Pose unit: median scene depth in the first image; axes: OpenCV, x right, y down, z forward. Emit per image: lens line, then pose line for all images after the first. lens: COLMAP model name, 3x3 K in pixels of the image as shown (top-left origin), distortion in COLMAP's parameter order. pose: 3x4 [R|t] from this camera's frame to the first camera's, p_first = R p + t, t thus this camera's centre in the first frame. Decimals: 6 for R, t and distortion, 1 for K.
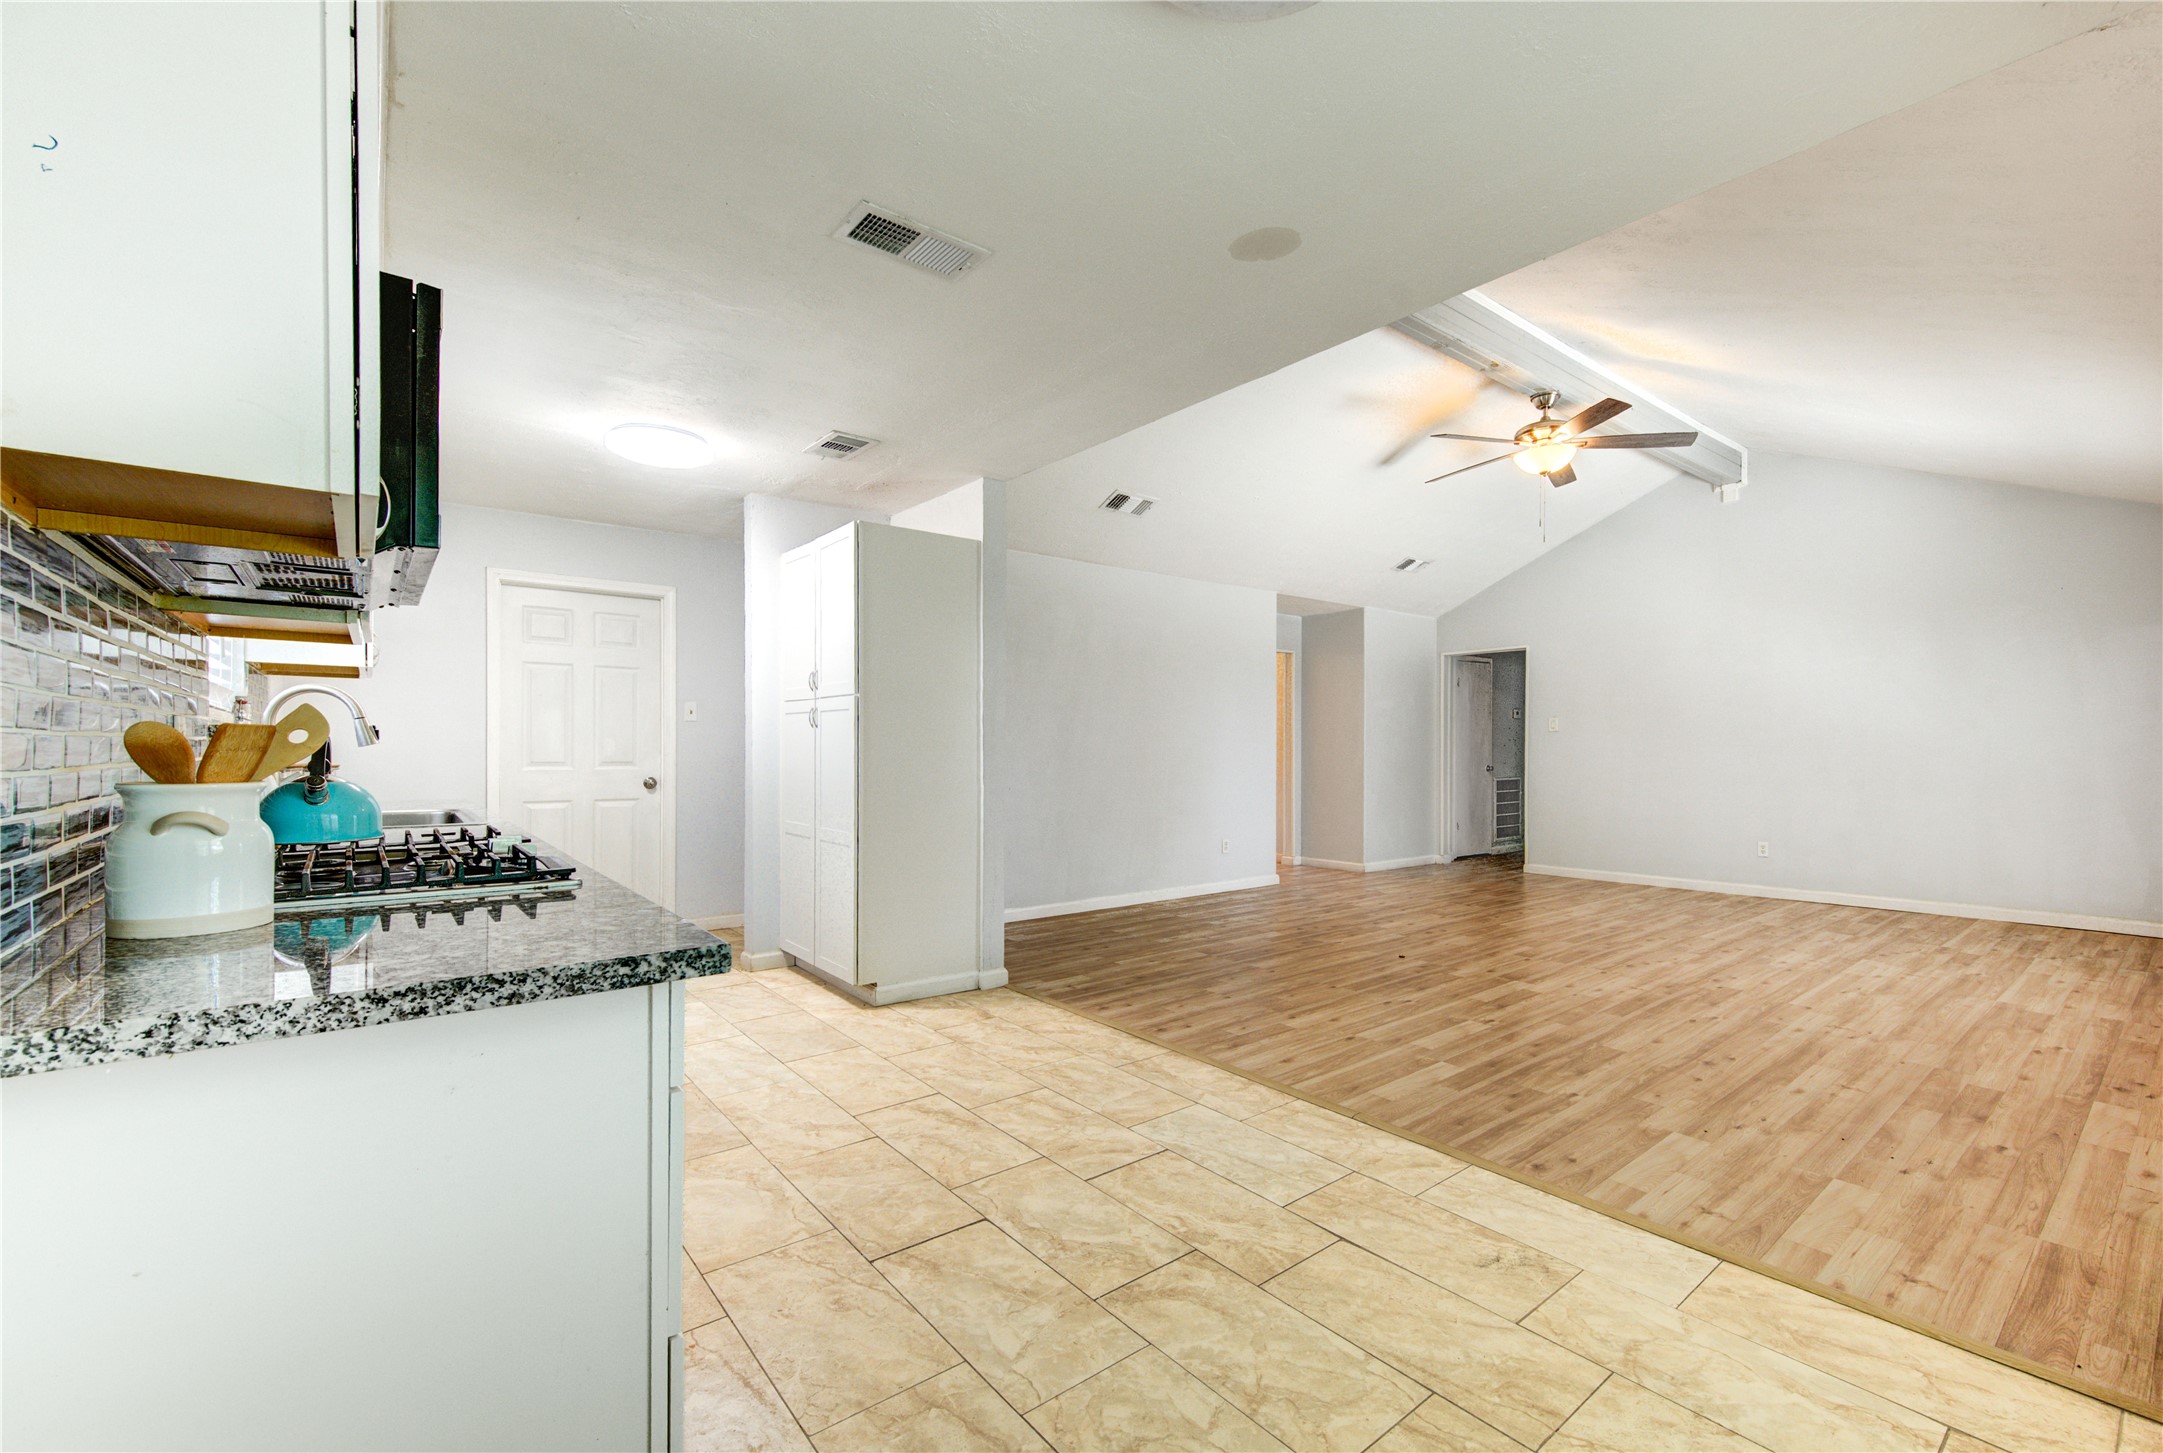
lens RADIAL K [[911.2, 0, 1113.7], [0, 911.2, 751.8], [0, 0, 1]] dist [0.001855, -0.000076]
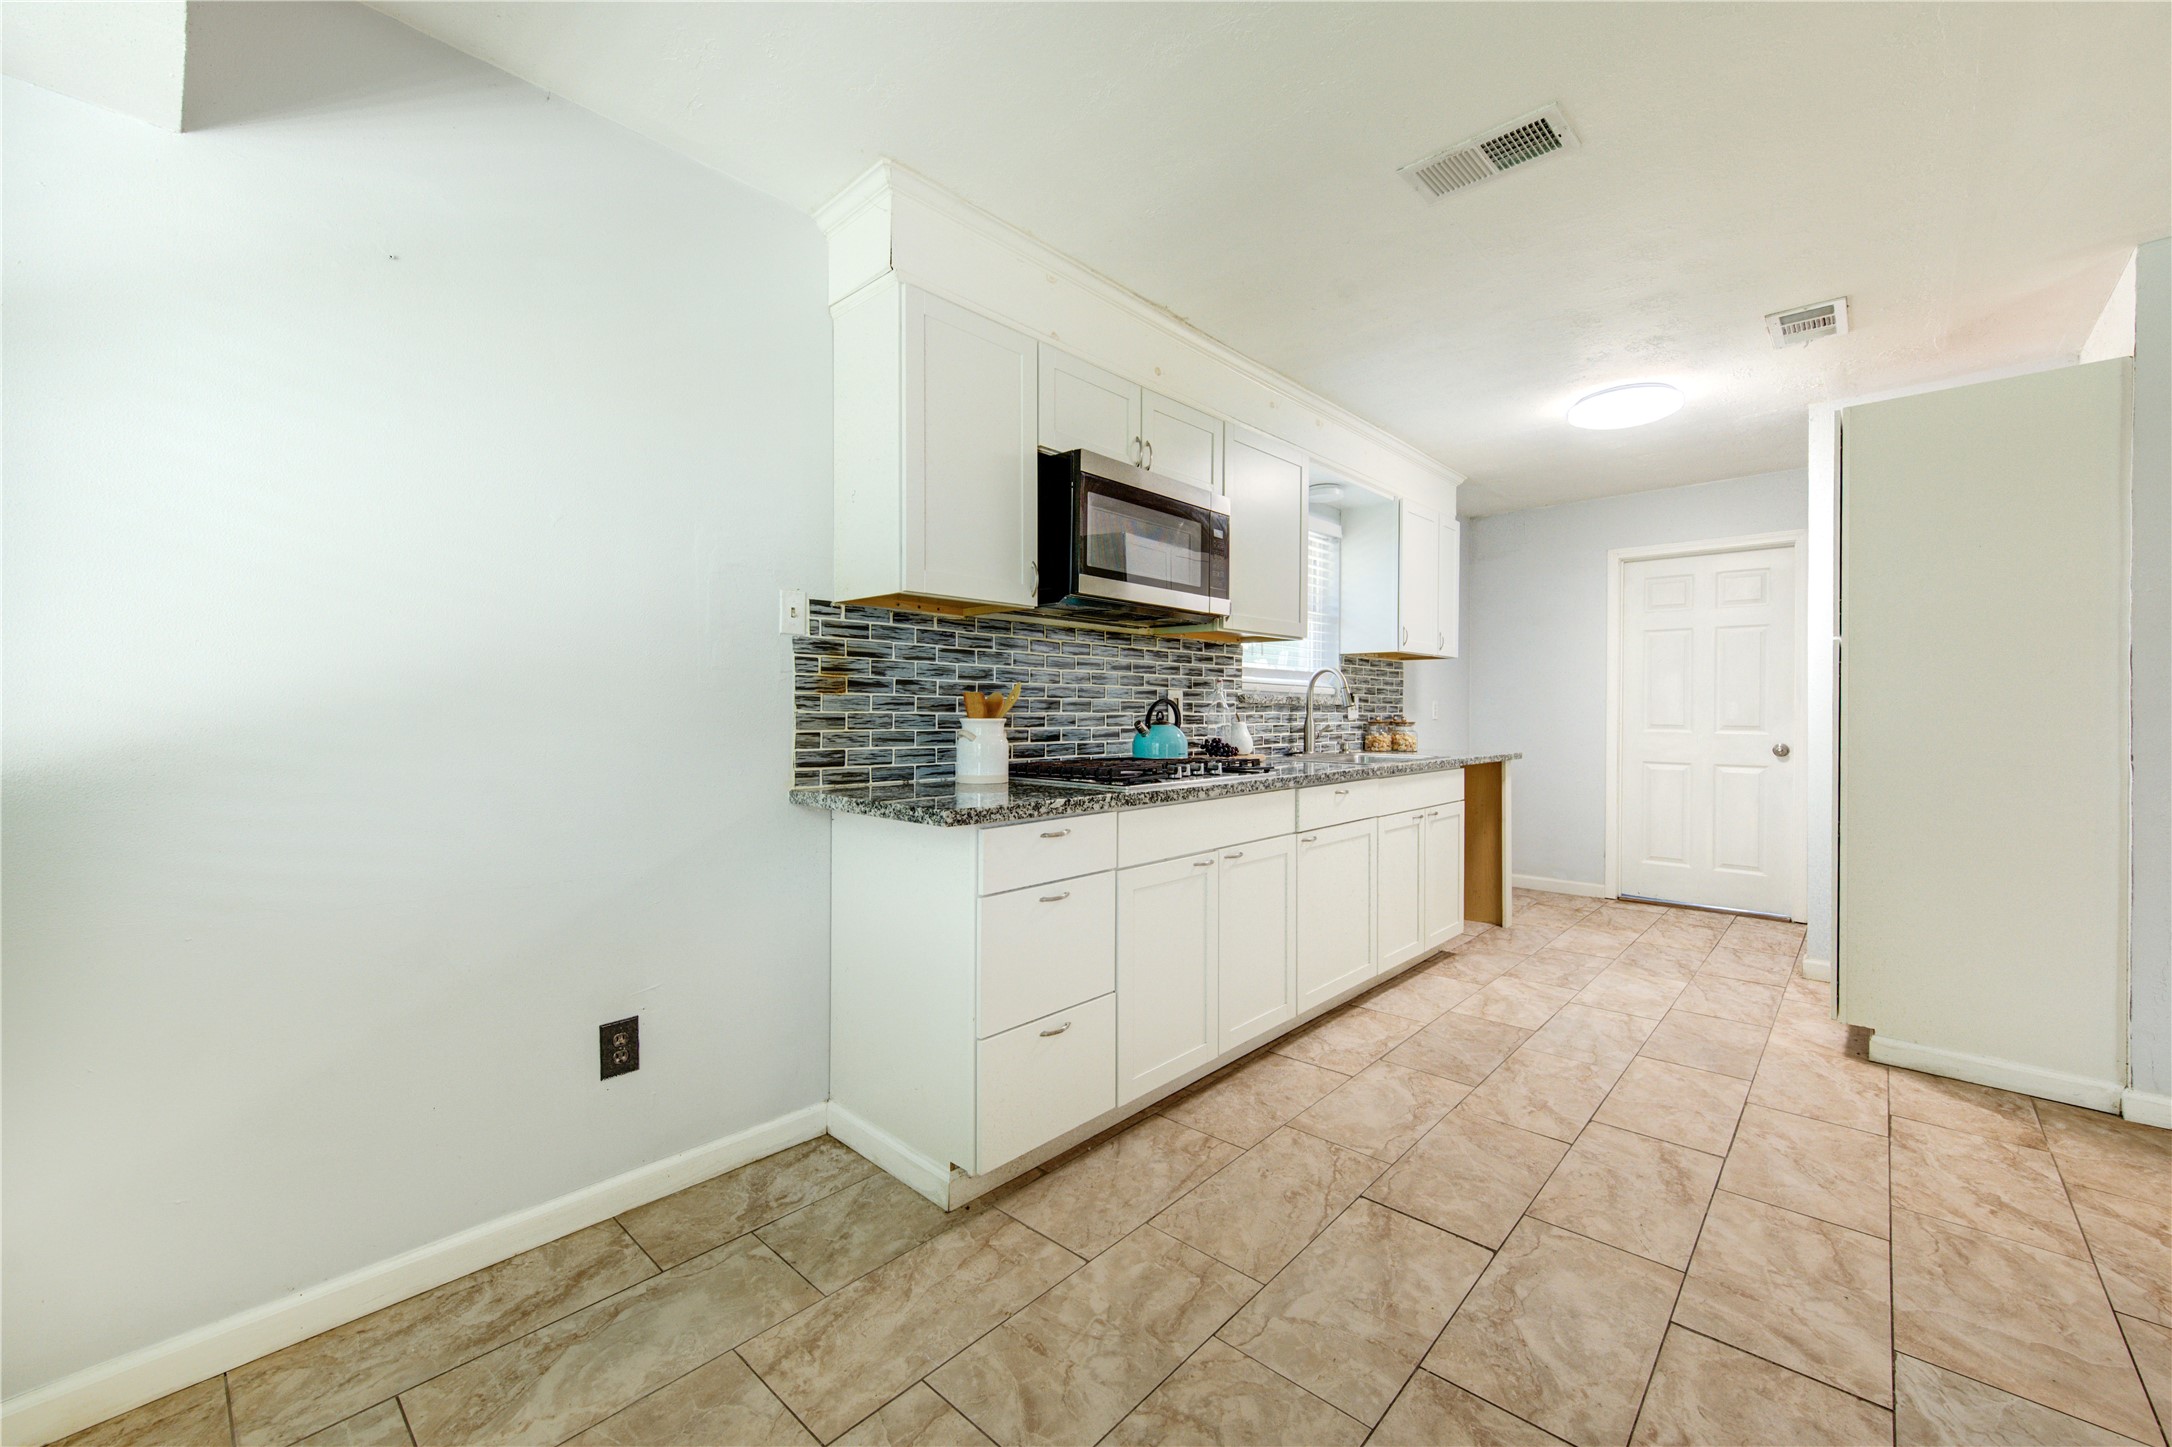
lens RADIAL K [[858.6, 0, 1089.5], [0, 858.6, 710.3], [0, 0, 1]] dist [0.001025, -0.000597]
pose [[0.137235, -0.004985, -0.990526, 0.466582], [-0.007706, 0.999952, -0.006100, 0.009259], [0.990509, 0.008470, 0.137190, 0.388651]]
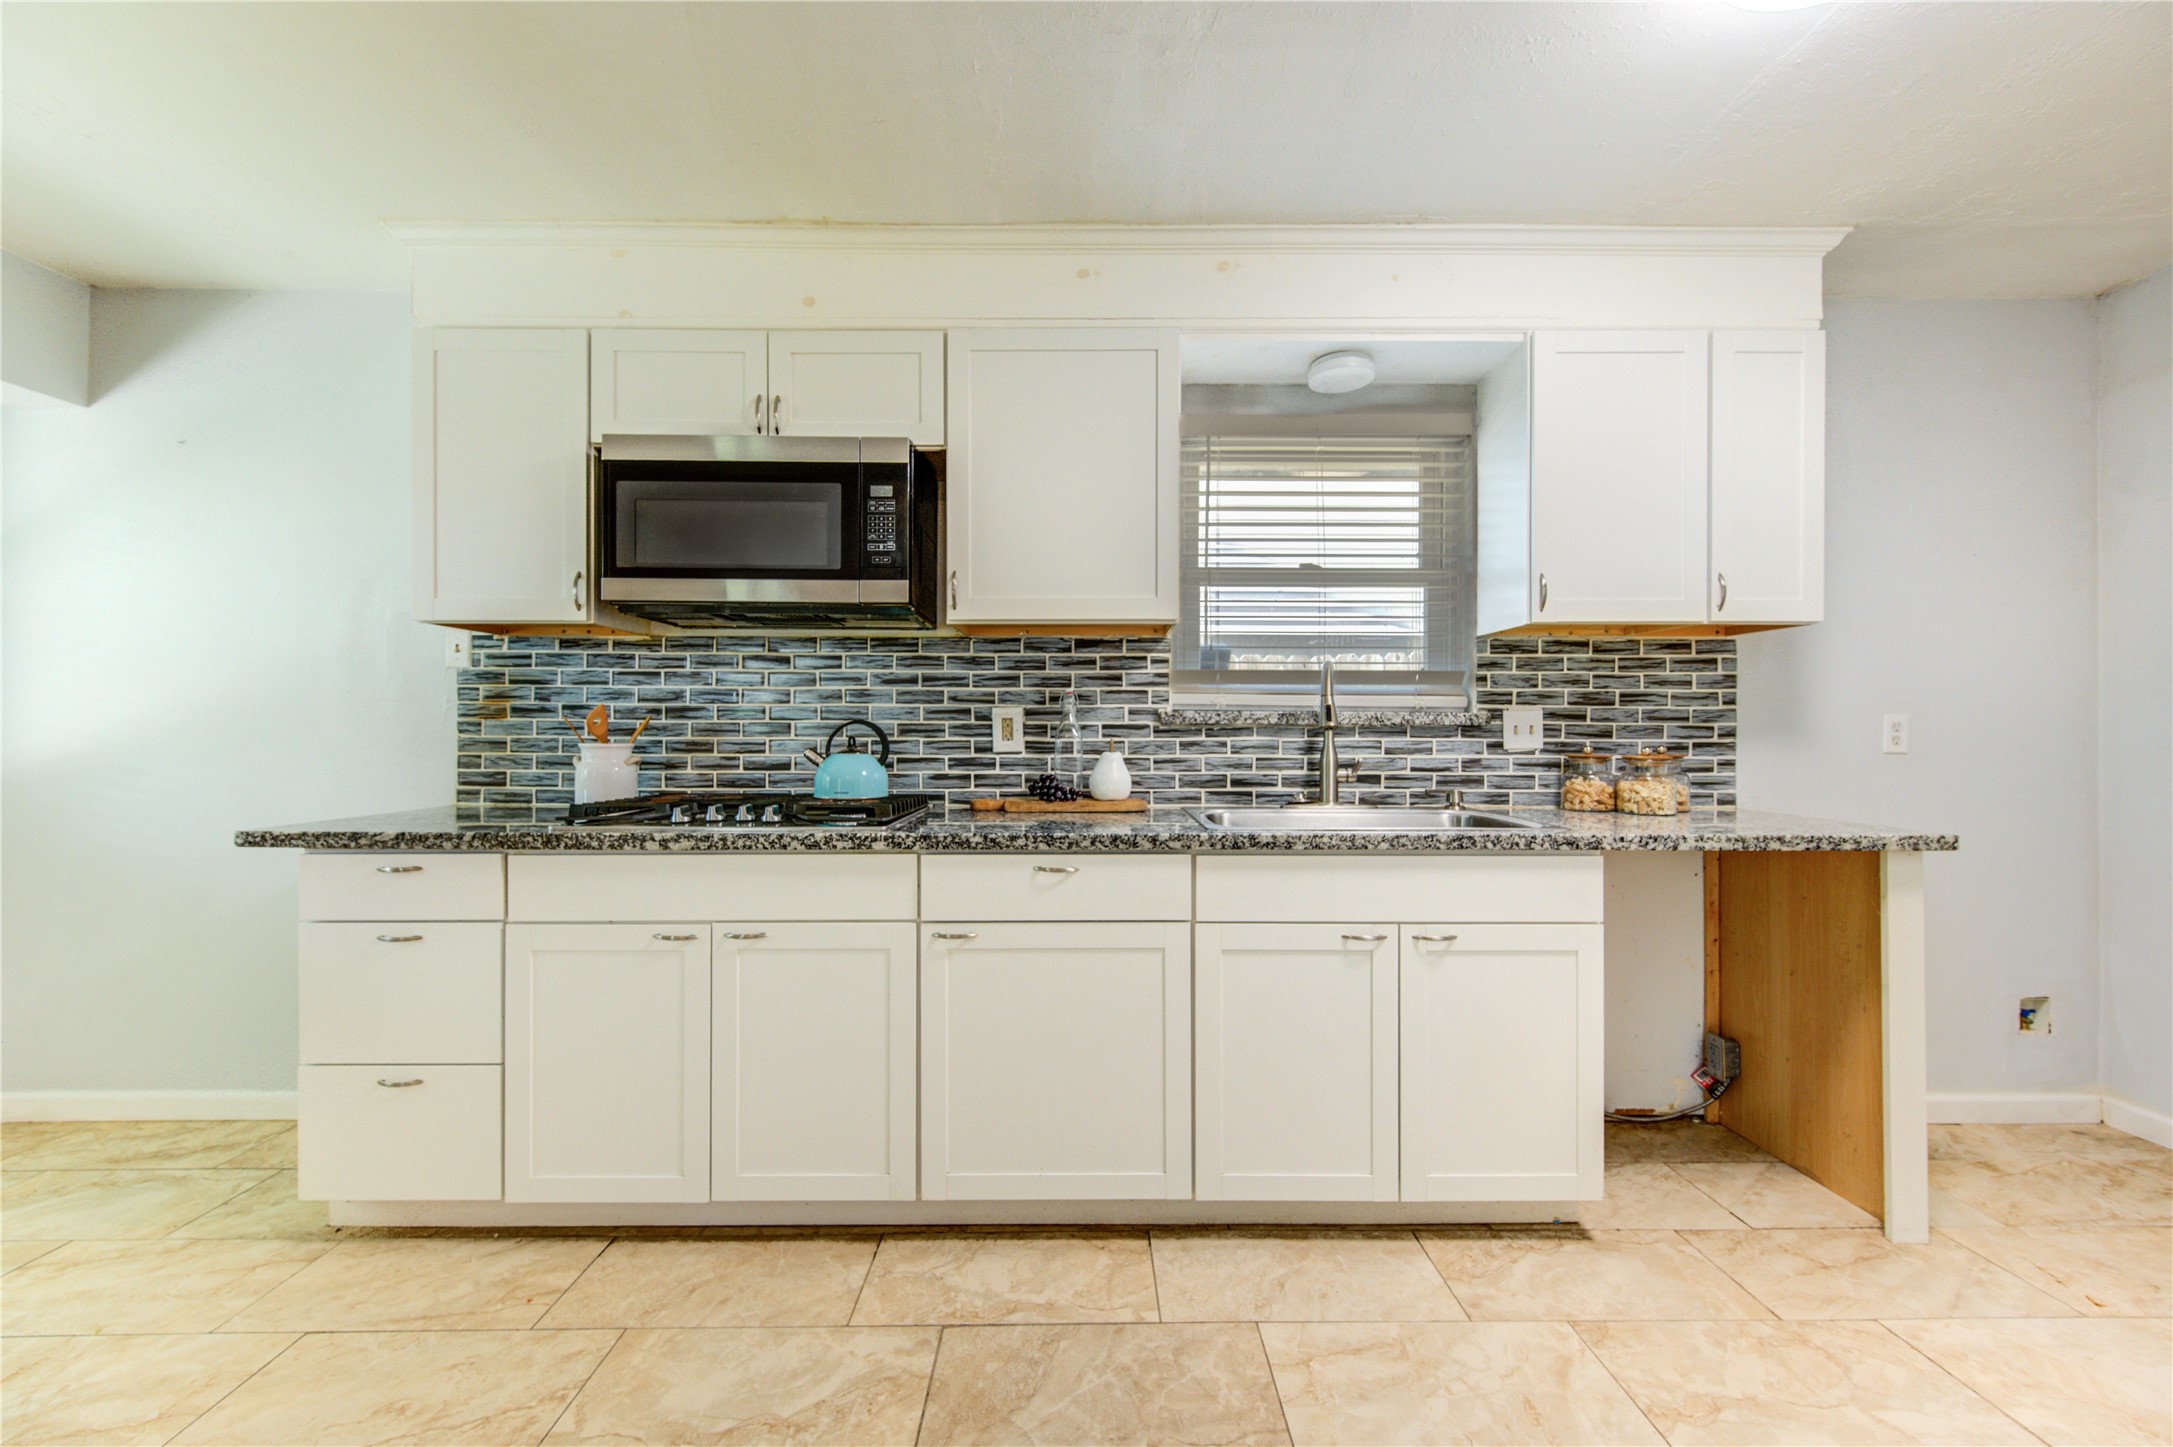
lens RADIAL K [[842.9, 0, 1086.6], [0, 842.9, 726.9], [0, 0, 1]] dist [-0.000113, -0.000430]
pose [[-0.623505, -0.007566, -0.781783, -0.060409], [-0.009375, 0.999954, -0.002200, -0.005496], [0.781763, 0.005958, -0.623547, 1.262641]]
